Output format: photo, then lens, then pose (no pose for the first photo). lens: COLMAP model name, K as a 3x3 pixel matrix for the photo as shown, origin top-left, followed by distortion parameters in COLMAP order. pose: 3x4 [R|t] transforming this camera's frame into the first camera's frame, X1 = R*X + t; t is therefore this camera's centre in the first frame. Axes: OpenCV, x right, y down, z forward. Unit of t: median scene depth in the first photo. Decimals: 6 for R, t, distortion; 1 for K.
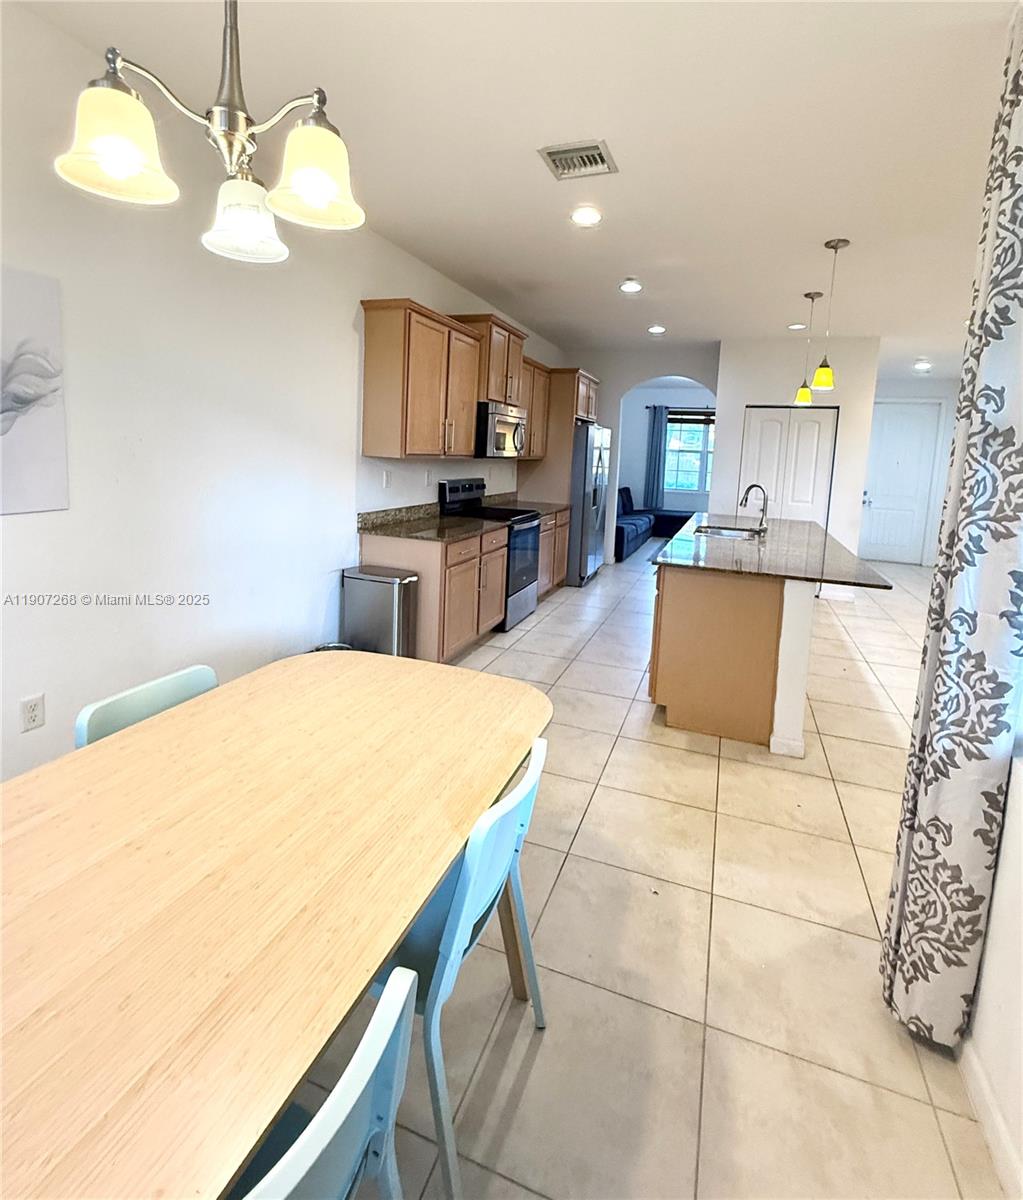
lens RADIAL K [[600.9, 0, 516.0], [0, 600.9, 513.5], [0, 0, 1]] dist [-0.005263, -0.000349]
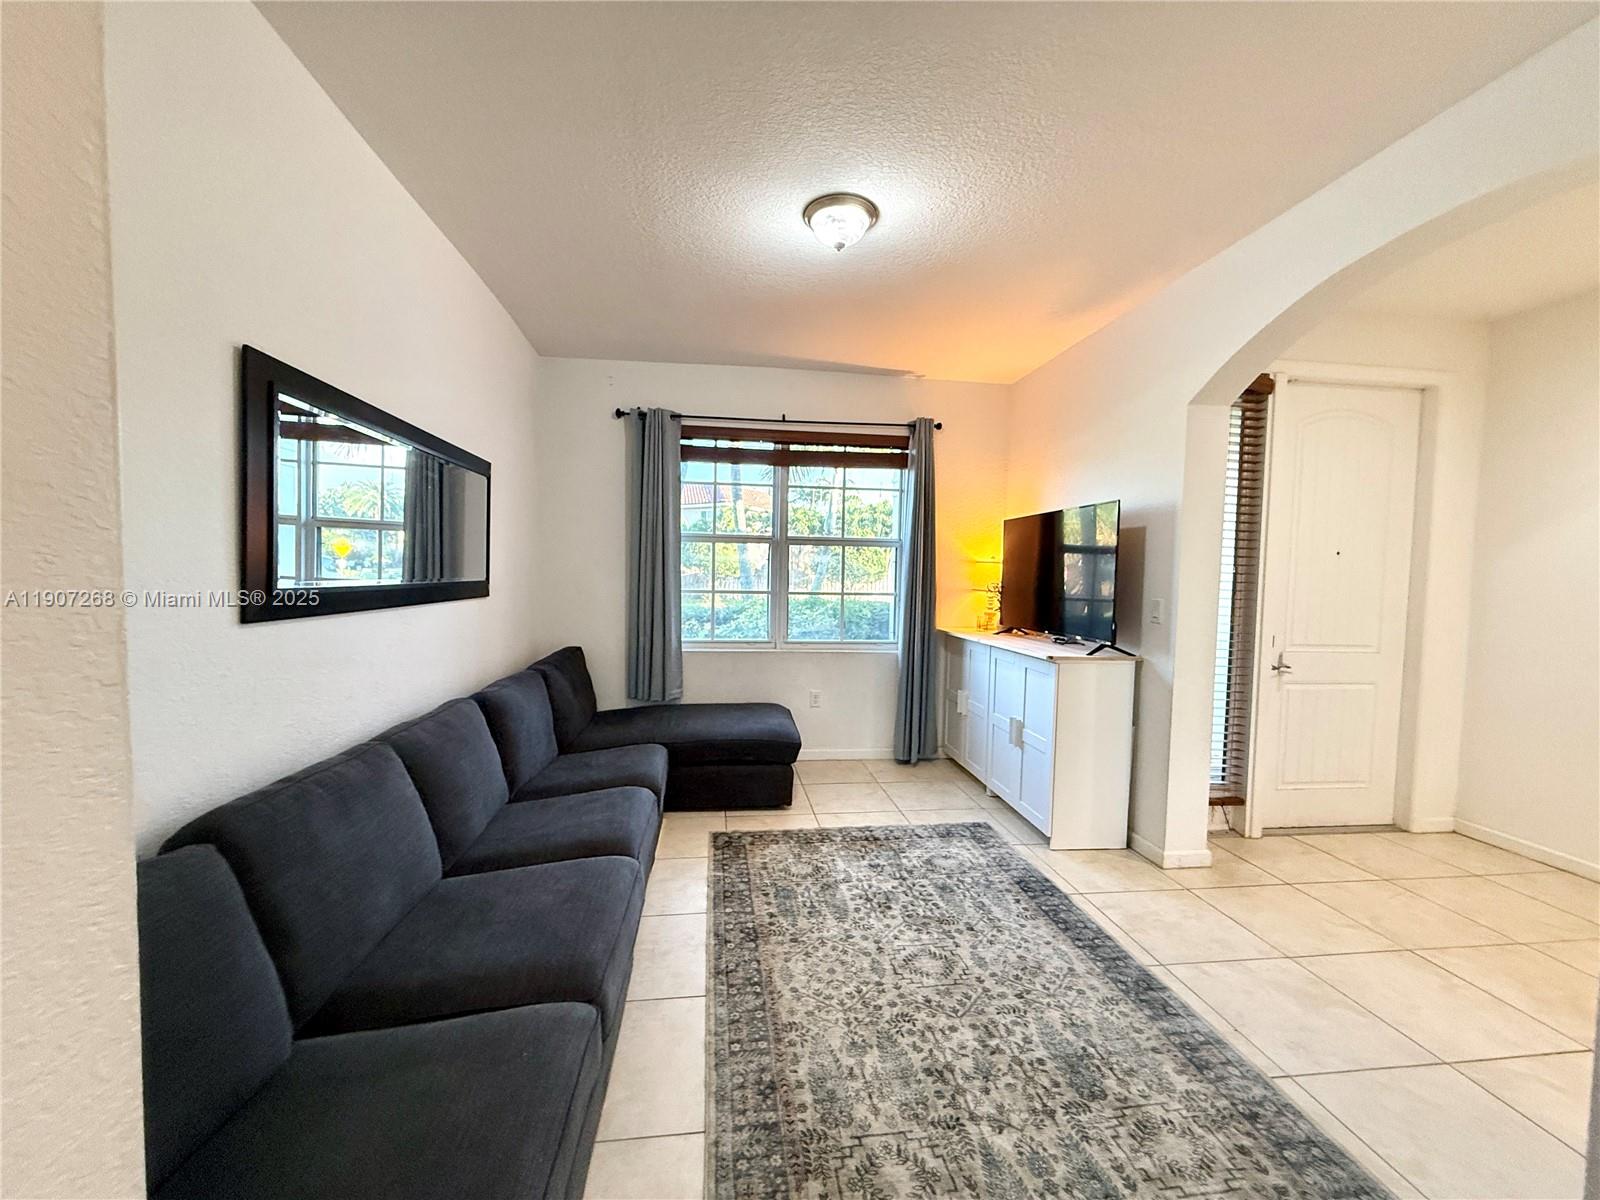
lens RADIAL K [[637.2, 0, 794.6], [0, 637.2, 597.1], [0, 0, 1]] dist [0.000610, -0.000330]
pose [[0.888777, -0.051664, 0.455419, 0.252530], [0.072306, 0.996989, -0.028009, -0.100556], [-0.452601, 0.057823, 0.889836, 1.180704]]
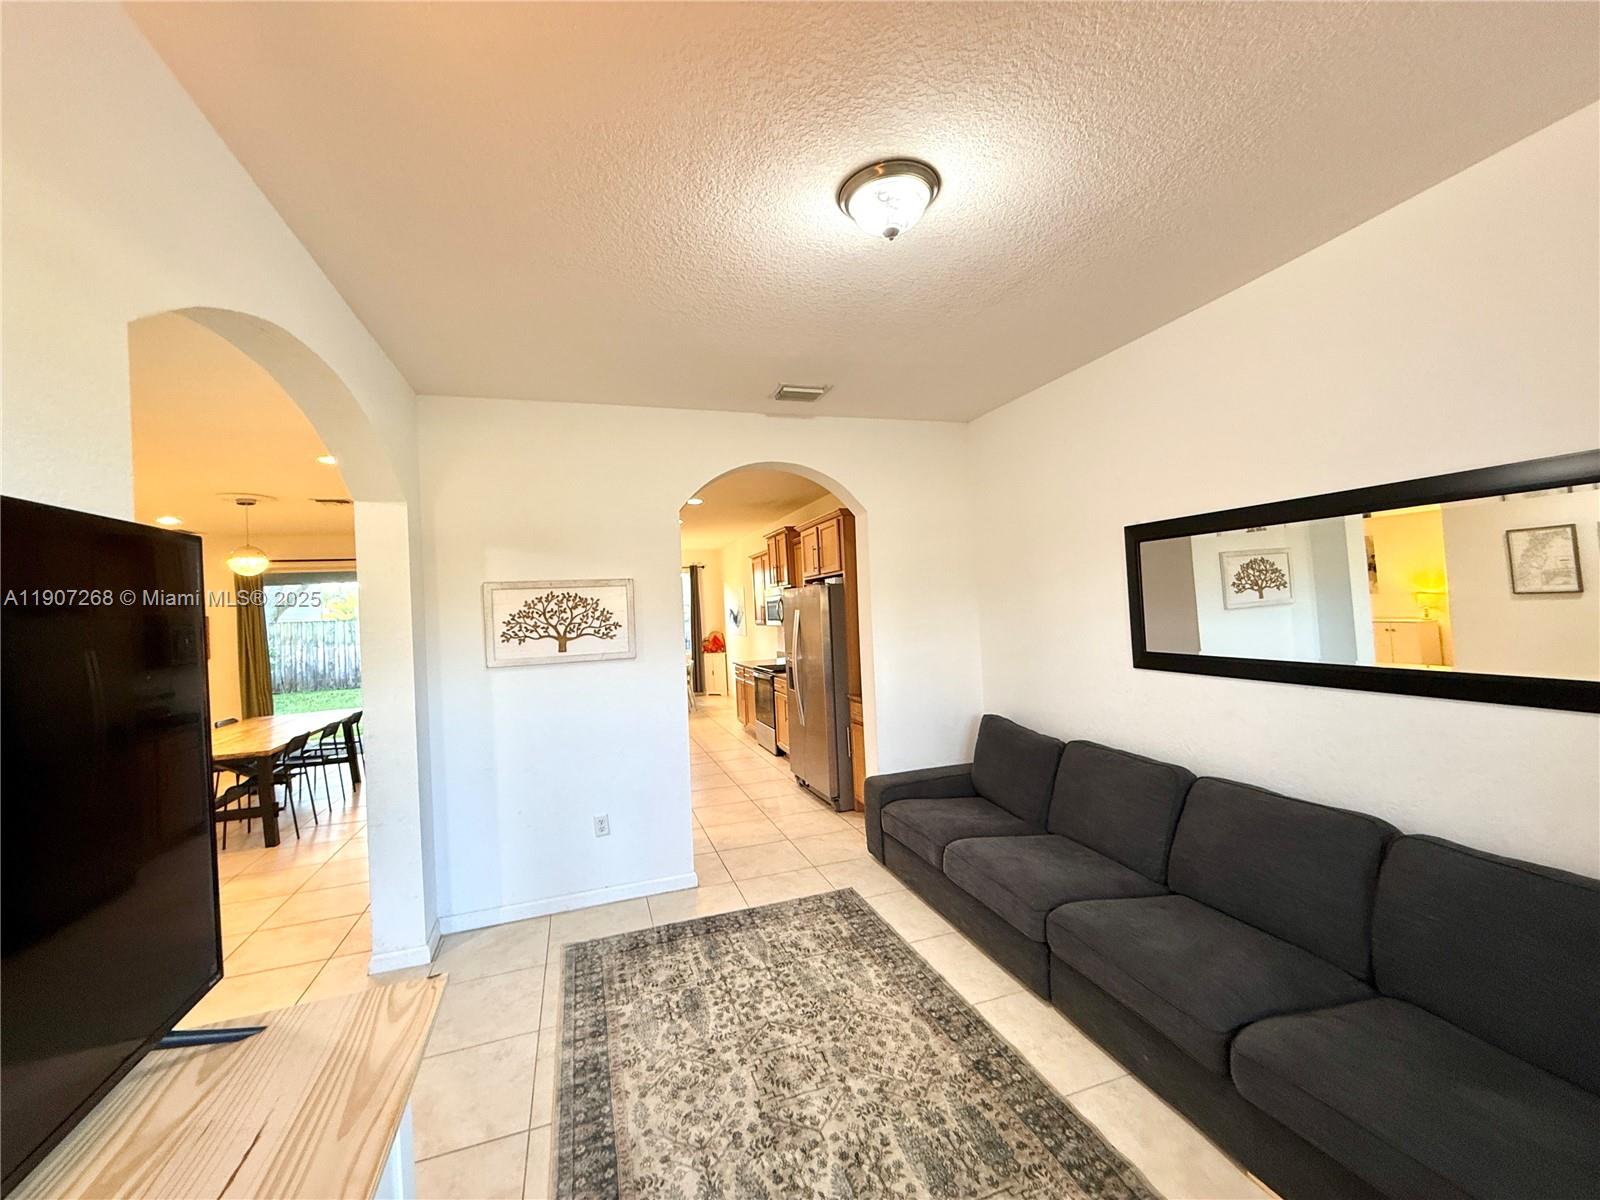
lens RADIAL K [[637.2, 0, 796.2], [0, 637.2, 603.1], [0, 0, 1]] dist [0.000610, -0.000330]
pose [[-0.782253, -0.014667, -0.622788, 0.678565], [-0.054571, 0.997493, 0.045052, -0.169385], [0.620566, 0.069228, -0.781093, 1.718525]]
